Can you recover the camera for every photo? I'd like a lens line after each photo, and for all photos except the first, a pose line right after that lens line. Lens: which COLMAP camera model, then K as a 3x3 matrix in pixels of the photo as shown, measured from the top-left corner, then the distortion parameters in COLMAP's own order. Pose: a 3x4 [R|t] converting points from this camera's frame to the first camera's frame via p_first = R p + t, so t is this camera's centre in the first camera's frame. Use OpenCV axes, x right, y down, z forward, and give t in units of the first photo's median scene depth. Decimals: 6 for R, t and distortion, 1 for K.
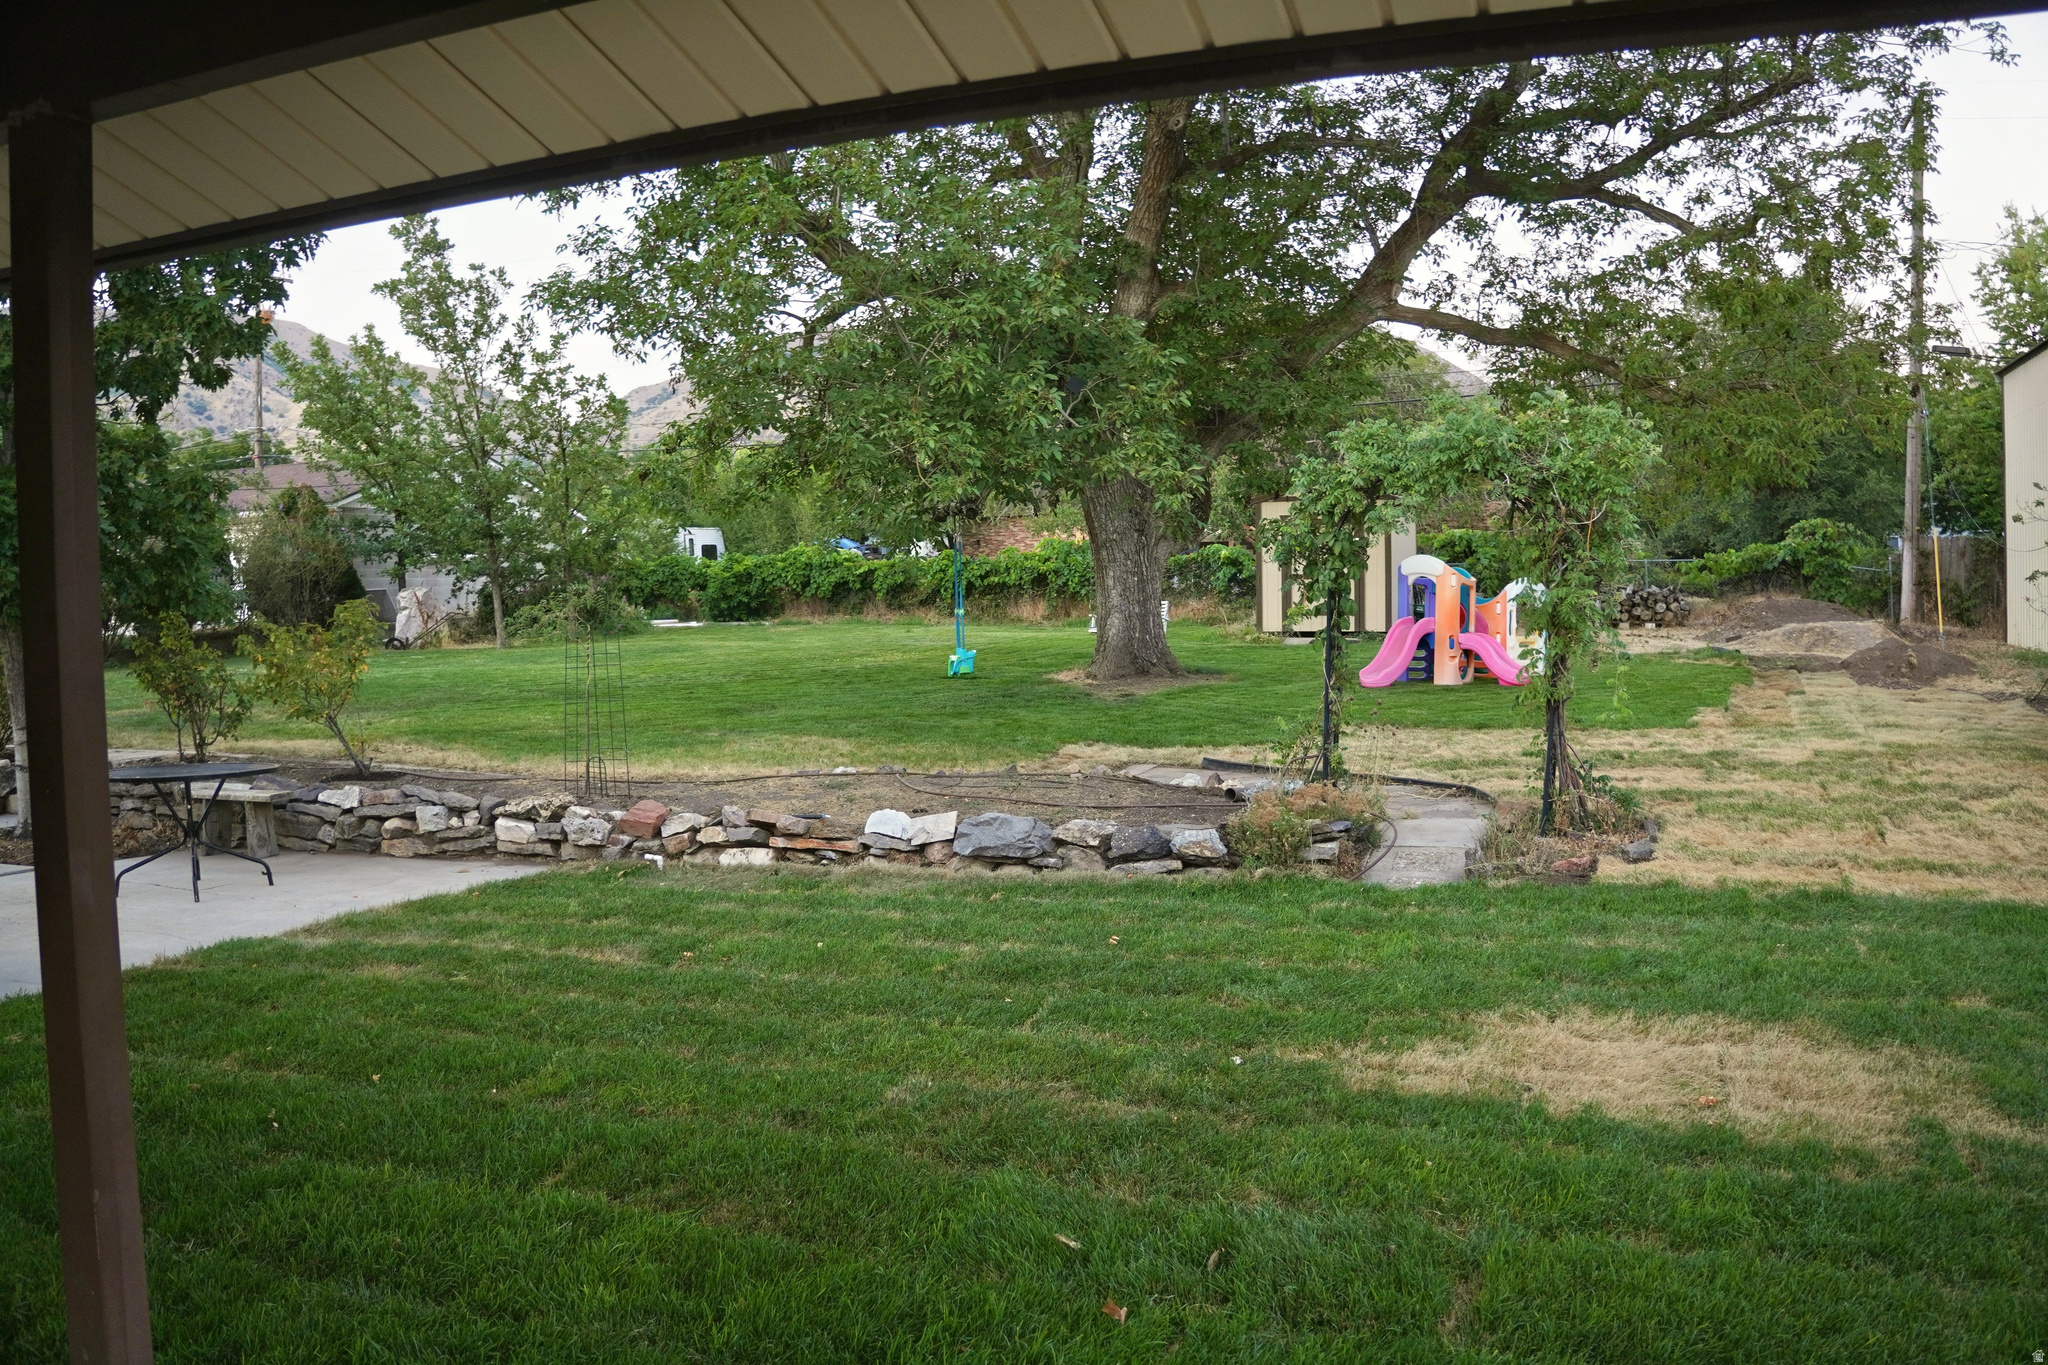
lens RADIAL K [[1654.5, 0, 1024.0], [0, 1654.5, 682.5], [0, 0, 1]] dist [-0.205200, 0.132416]
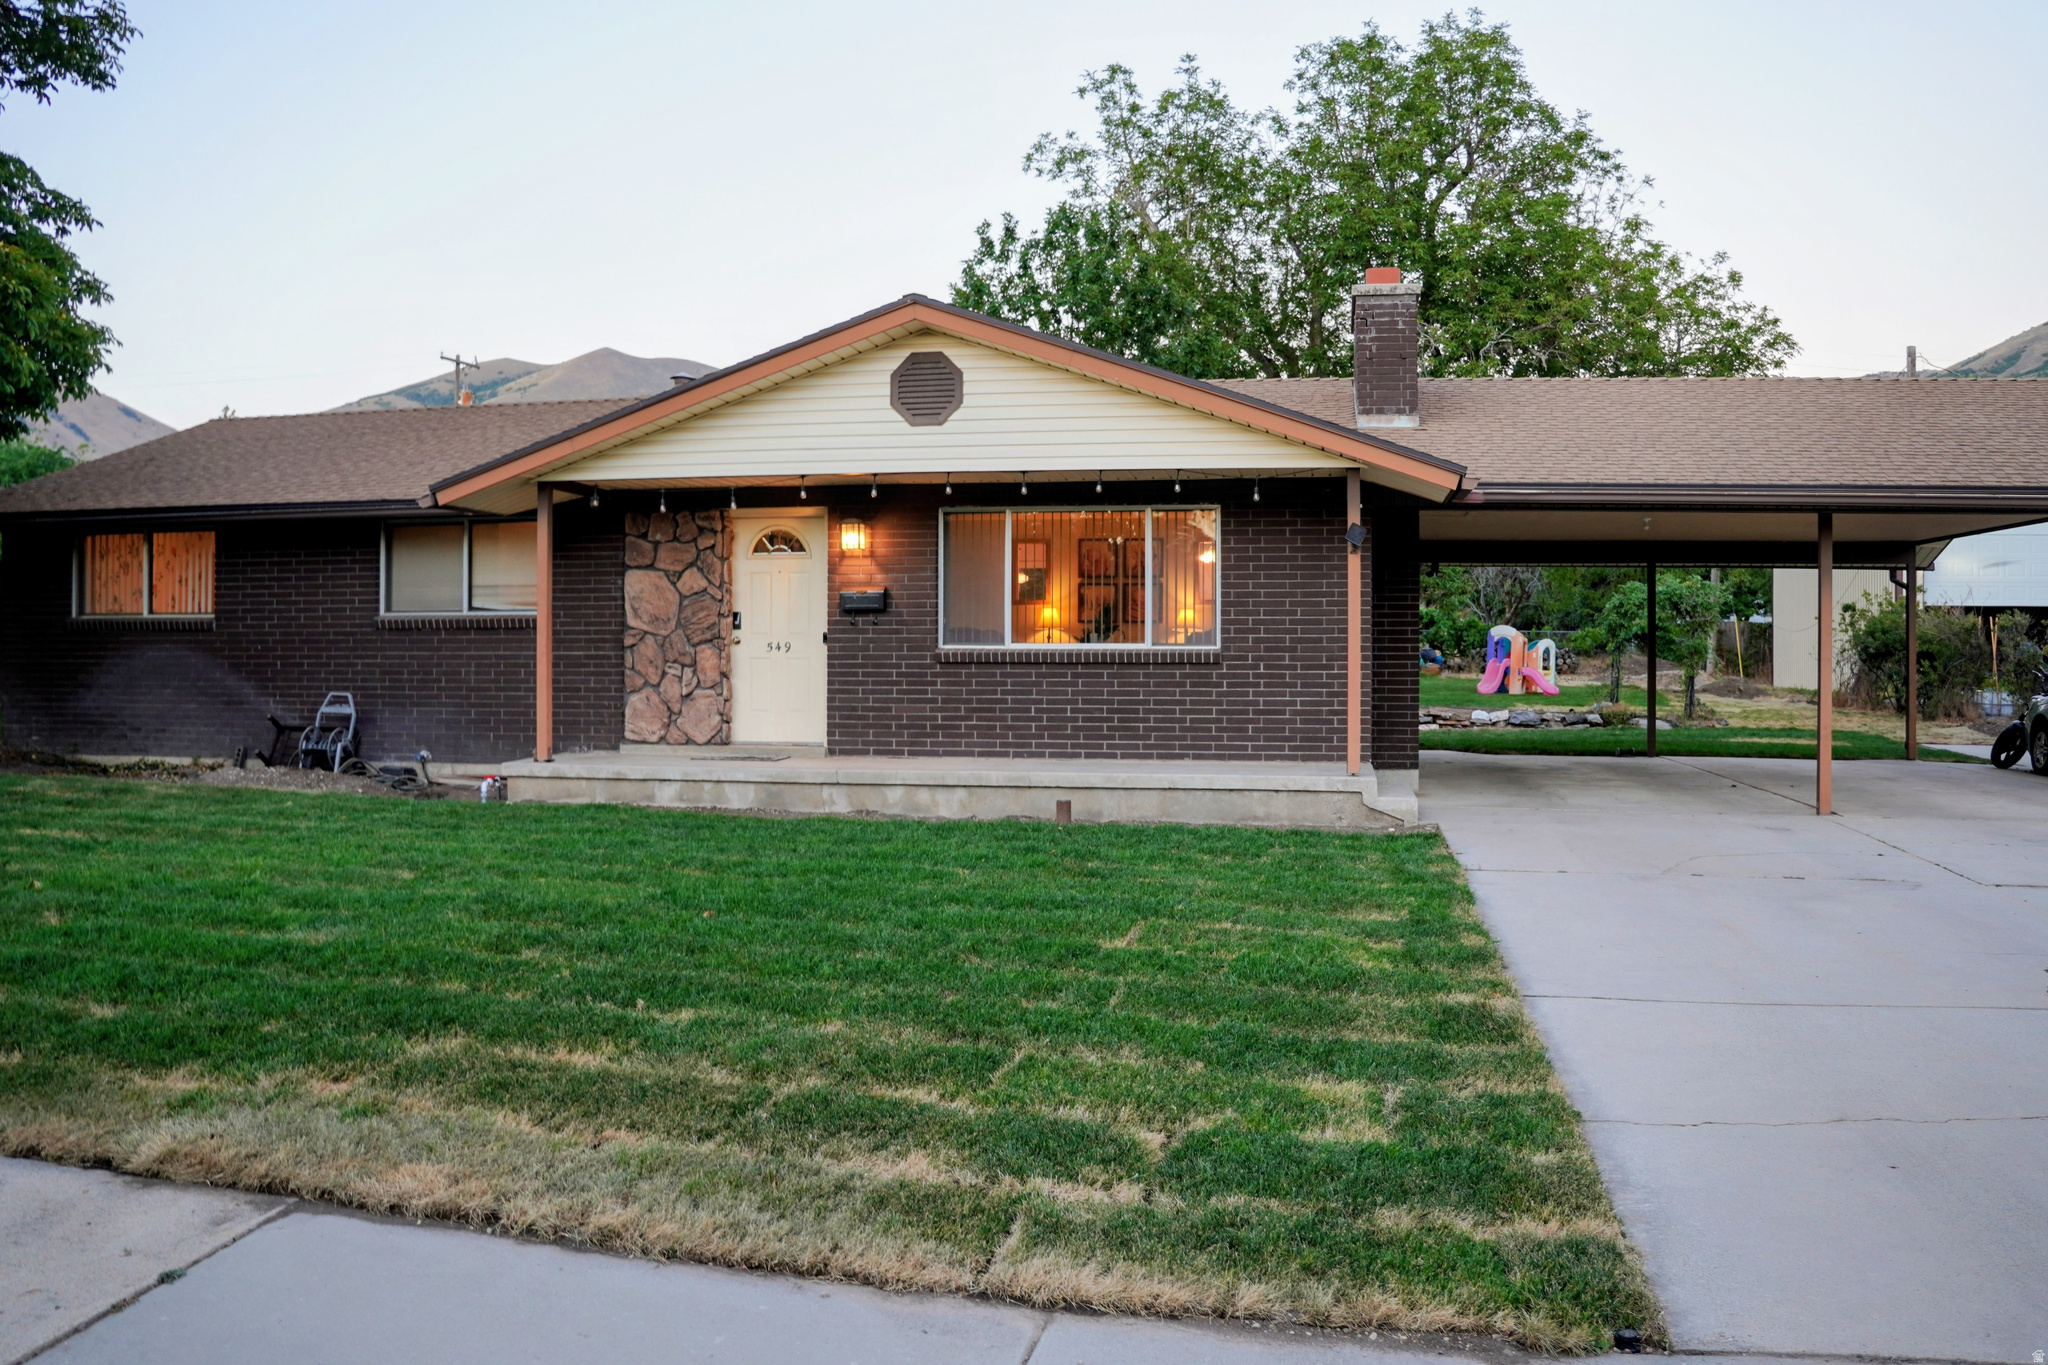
lens RADIAL K [[1680.3, 0, 1024.0], [0, 1680.3, 682.5], [0, 0, 1]] dist [-0.213360, 0.139740]
pose [[0.985408, 0.026076, 0.168198, -1.154515], [-0.020040, 0.999096, -0.037480, 0.130624], [-0.169023, 0.033562, 0.985041, -1.457245]]
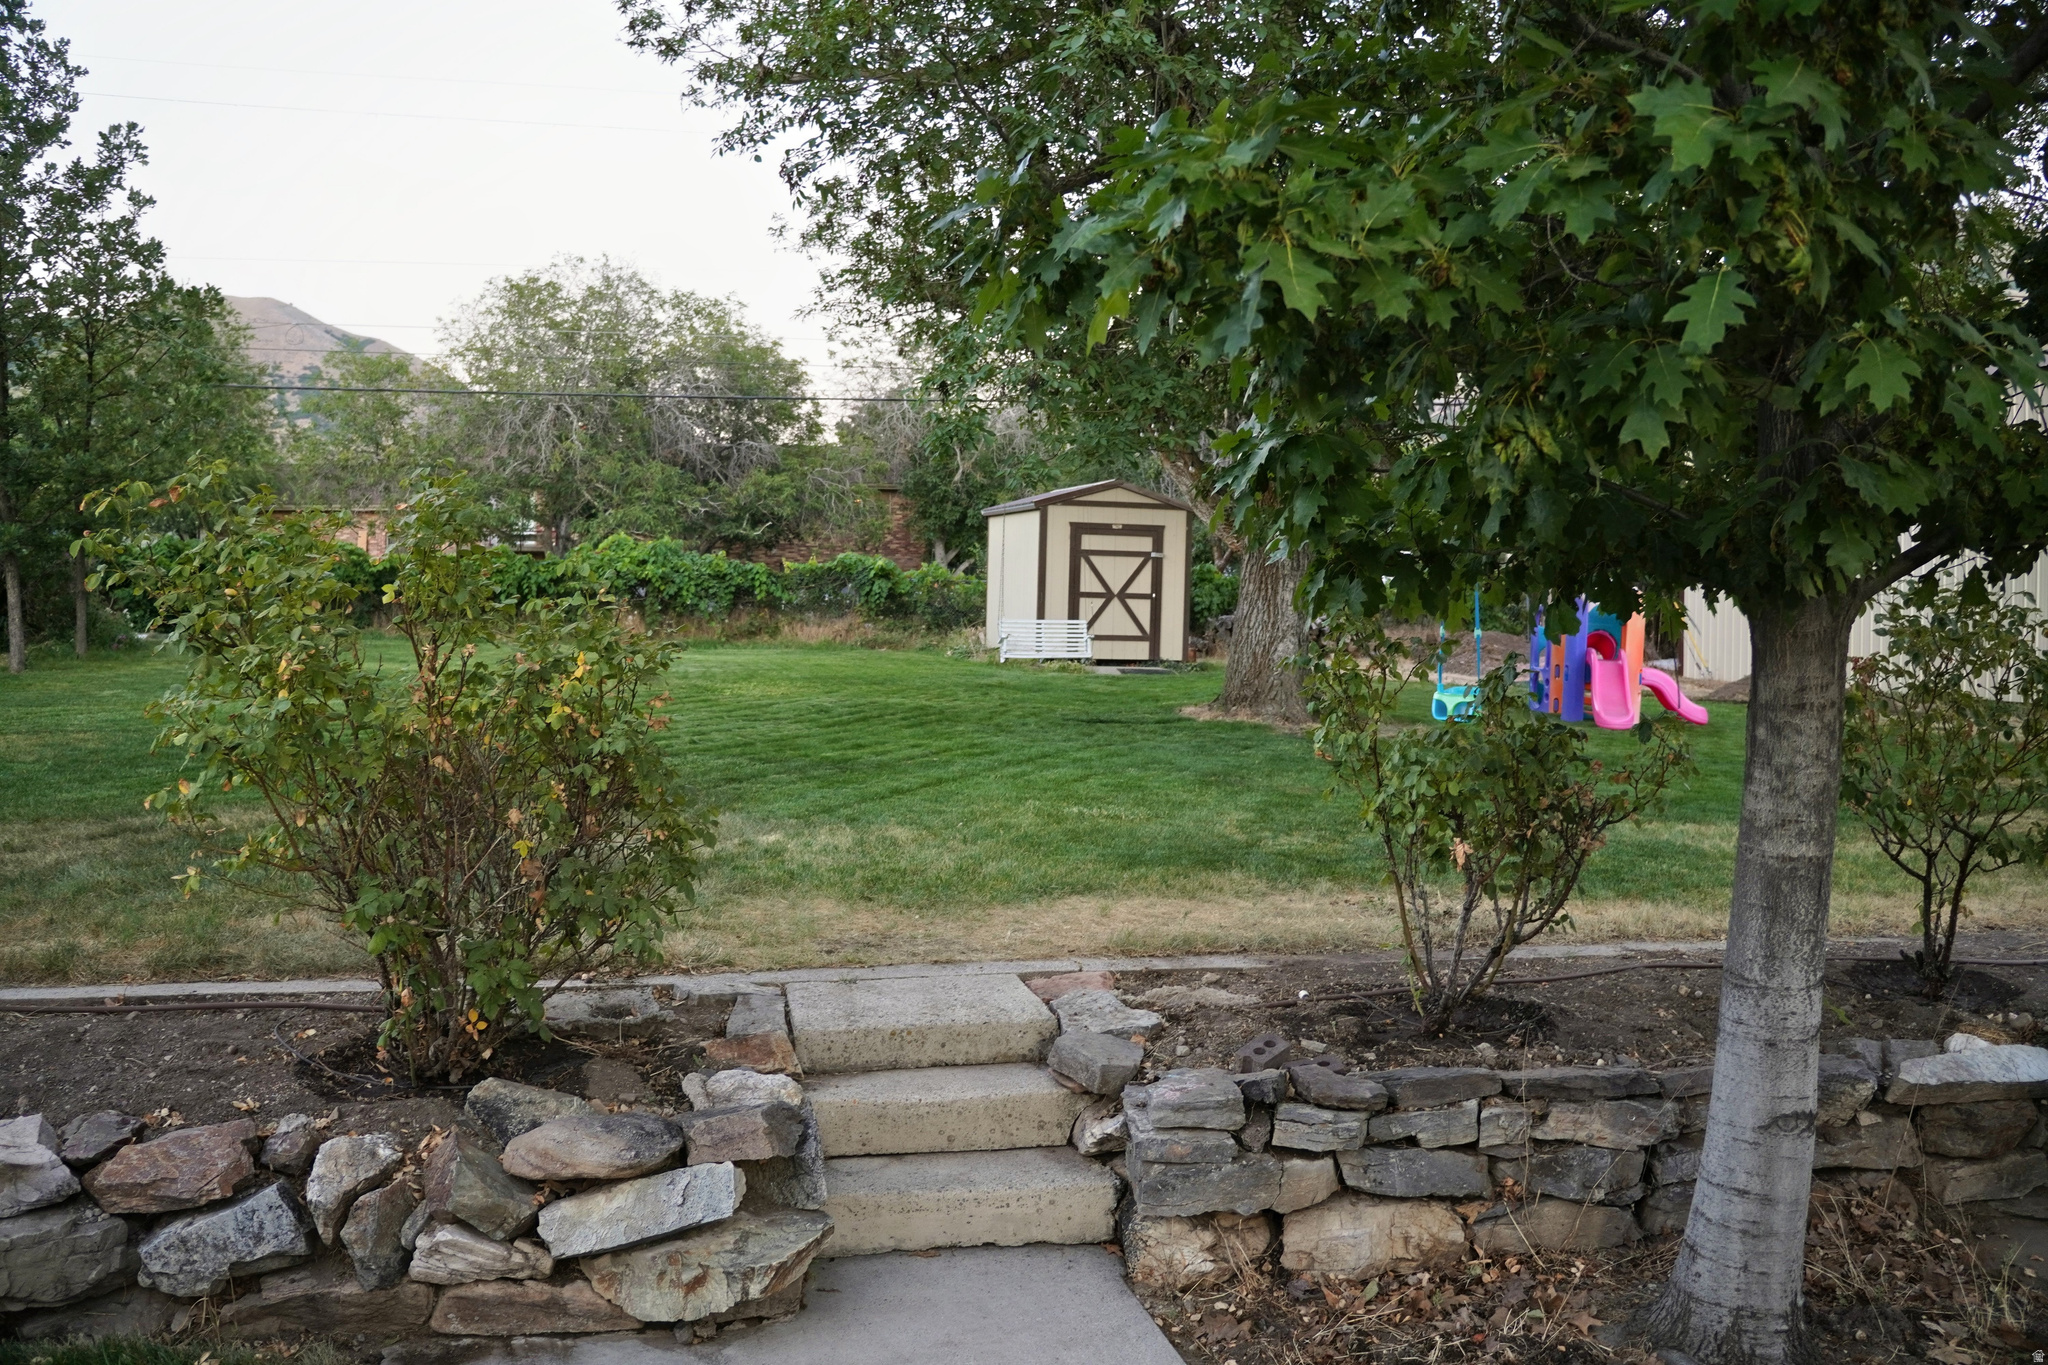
lens RADIAL K [[1654.5, 0, 1024.0], [0, 1654.5, 682.5], [0, 0, 1]] dist [-0.205200, 0.132416]
pose [[0.833057, 0.005012, 0.553164, -0.919212], [0.003200, 0.999899, -0.013880, -0.018538], [-0.553178, 0.013333, 0.832957, 0.849440]]
